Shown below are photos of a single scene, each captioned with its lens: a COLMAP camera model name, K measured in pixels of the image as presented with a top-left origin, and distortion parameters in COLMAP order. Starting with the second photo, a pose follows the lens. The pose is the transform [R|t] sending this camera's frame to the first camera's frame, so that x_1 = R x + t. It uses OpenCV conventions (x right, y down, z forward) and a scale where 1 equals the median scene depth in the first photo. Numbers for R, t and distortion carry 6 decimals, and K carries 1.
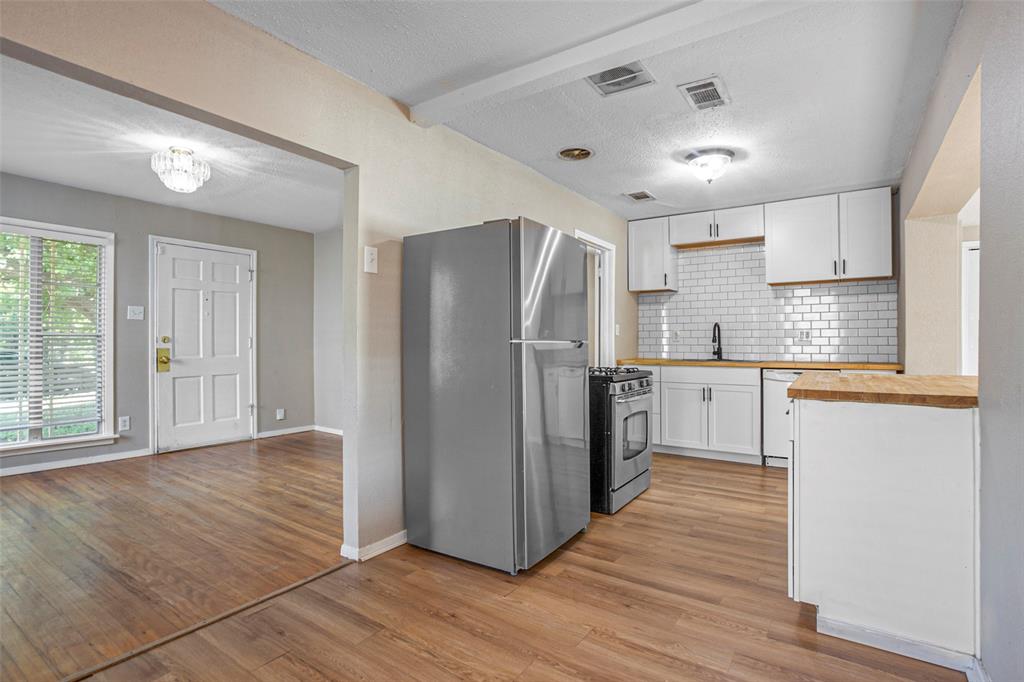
lens RADIAL K [[507.2, 0, 512.0], [0, 507.2, 341.0], [0, 0, 1]] dist [-0.034924, 0.000237]
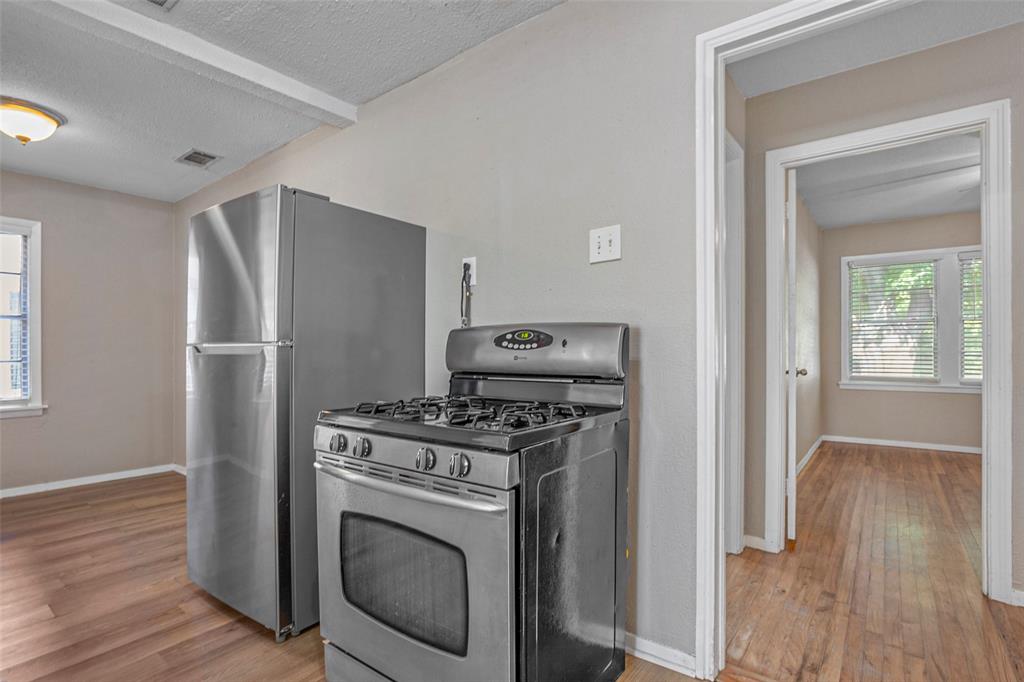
lens RADIAL K [[496.5, 0, 516.5], [0, 496.5, 352.7], [0, 0, 1]] dist [-0.049778, 0.019012]
pose [[-0.054538, 0.010857, -0.998453, 0.520904], [0.009466, 0.999902, 0.010356, 0.007109], [0.998467, -0.008886, -0.054635, 0.946924]]
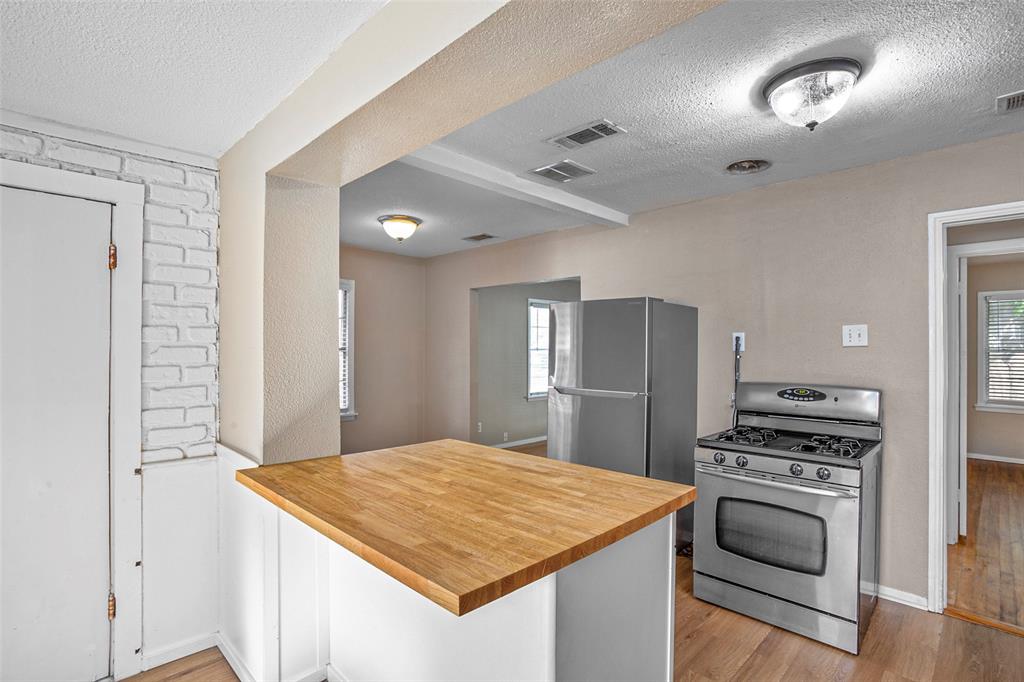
lens RADIAL K [[495.7, 0, 512.0], [0, 495.7, 341.0], [0, 0, 1]] dist [-0.055798, 0.025259]
pose [[-0.190925, -0.007278, -0.981578, 0.832704], [-0.001024, 0.999973, -0.007215, -0.068319], [0.981604, -0.000373, -0.190928, 0.665856]]
